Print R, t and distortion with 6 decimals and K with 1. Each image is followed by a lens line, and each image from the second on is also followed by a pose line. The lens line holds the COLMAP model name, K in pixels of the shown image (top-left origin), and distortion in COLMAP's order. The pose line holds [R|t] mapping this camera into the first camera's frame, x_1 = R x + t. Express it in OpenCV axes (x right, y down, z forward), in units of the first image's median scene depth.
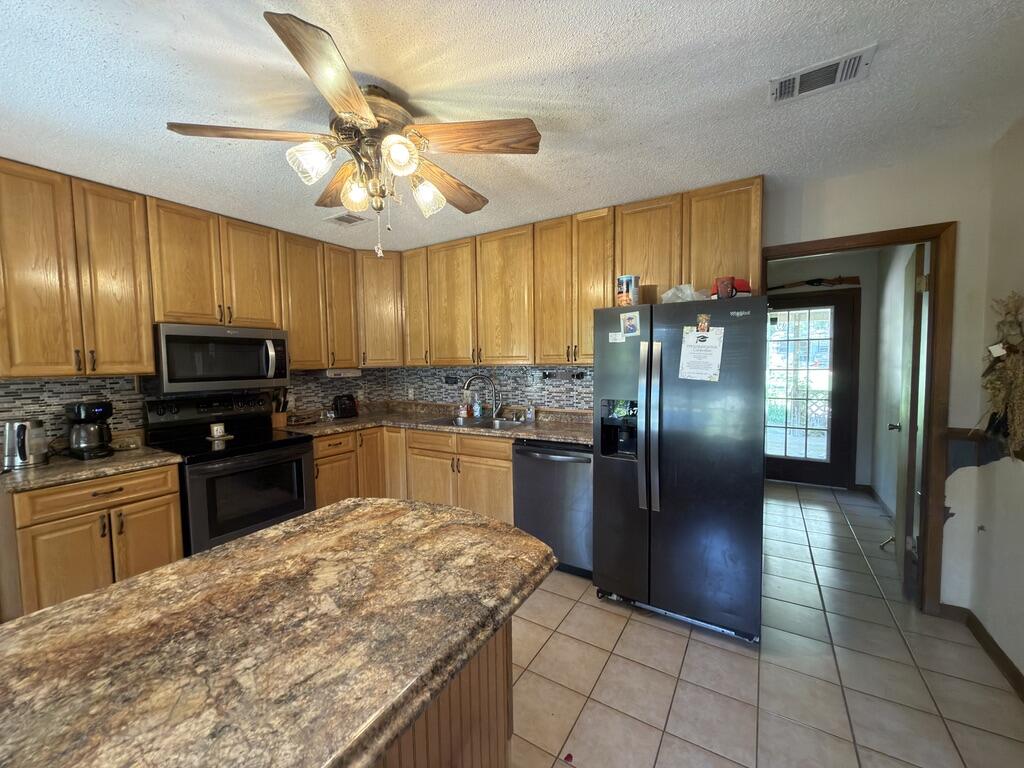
lens RADIAL K [[410.6, 0, 514.4], [0, 410.6, 384.4], [0, 0, 1]] dist [-0.000382, 0.000035]
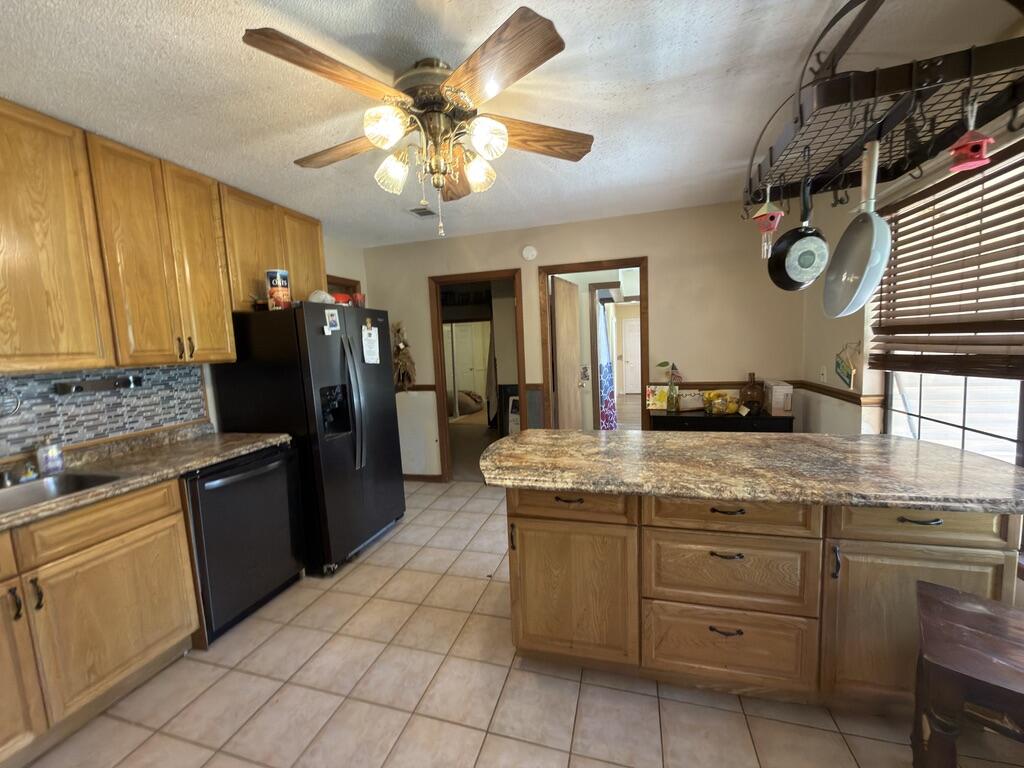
lens RADIAL K [[410.6, 0, 510.9], [0, 410.6, 380.0], [0, 0, 1]] dist [-0.000382, 0.000035]
pose [[-0.268875, -0.060461, 0.961276, -0.956604], [0.105885, 0.990123, 0.091892, -0.029222], [-0.957337, 0.126492, -0.259818, 0.809429]]
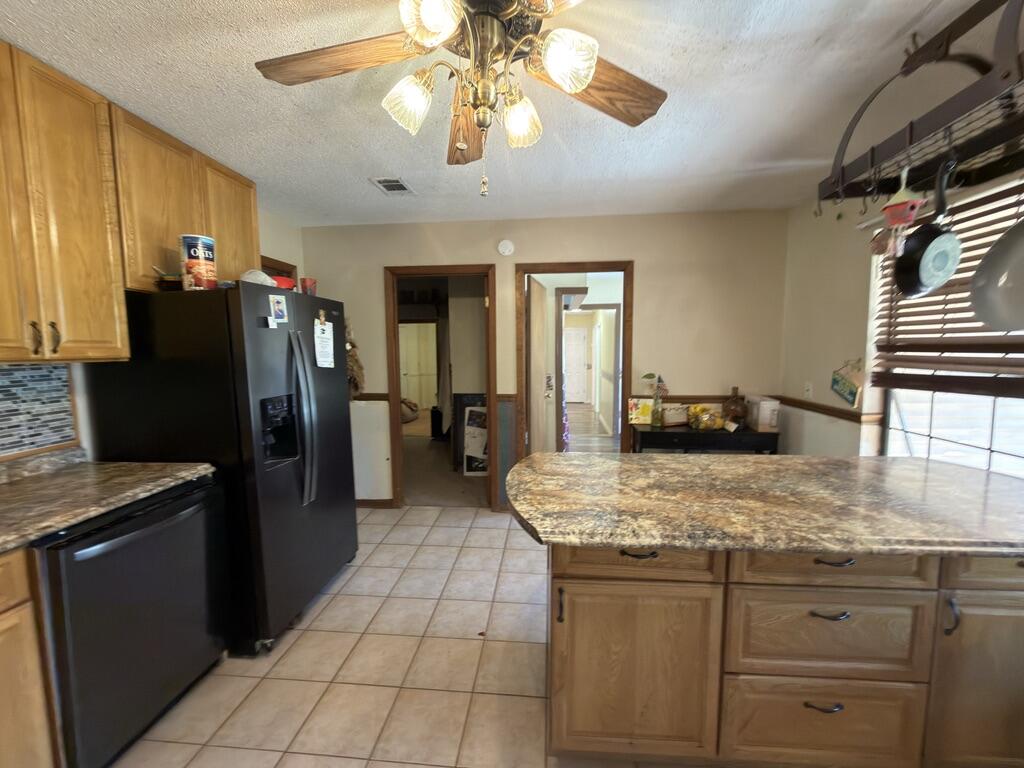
lens RADIAL K [[410.6, 0, 511.2], [0, 410.6, 379.0], [0, 0, 1]] dist [-0.000382, 0.000035]
pose [[-0.446612, -0.050993, 0.893273, -0.710734], [0.069345, 0.993399, 0.091379, -0.040981], [-0.892036, 0.102754, -0.440128, 0.923888]]
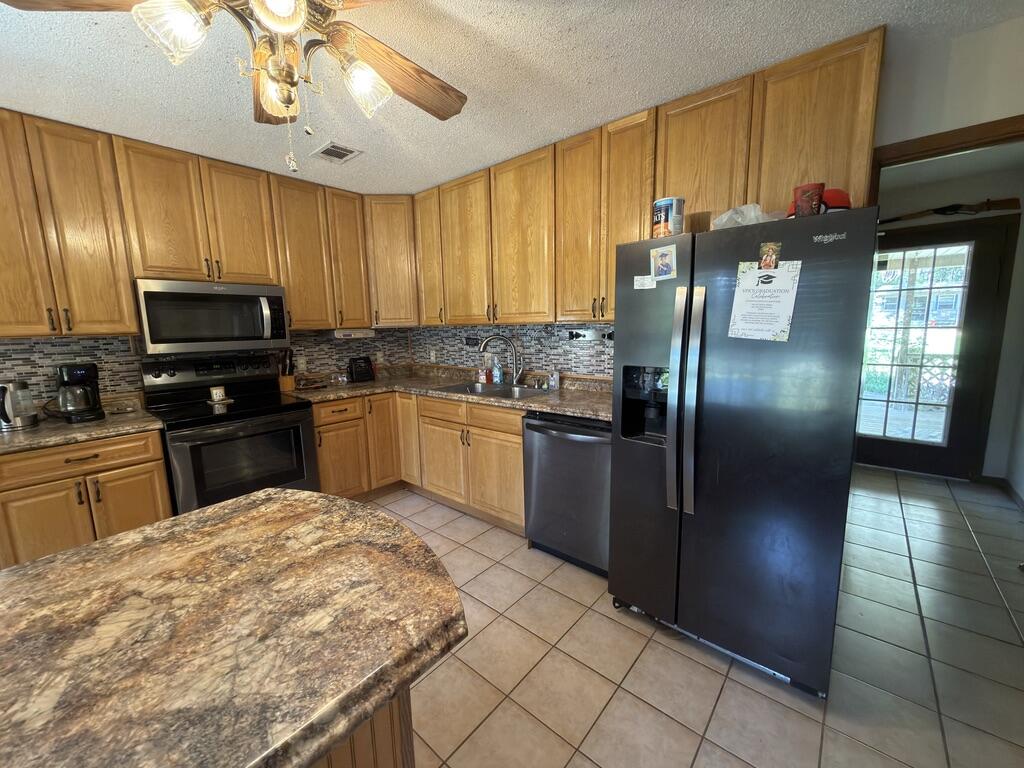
lens RADIAL K [[410.6, 0, 514.5], [0, 410.6, 385.1], [0, 0, 1]] dist [-0.000382, 0.000035]
pose [[0.988249, 0.015781, -0.152035, 0.129884], [-0.001605, 0.995673, 0.092918, 0.002137], [0.152844, -0.091582, 0.983998, 0.212539]]
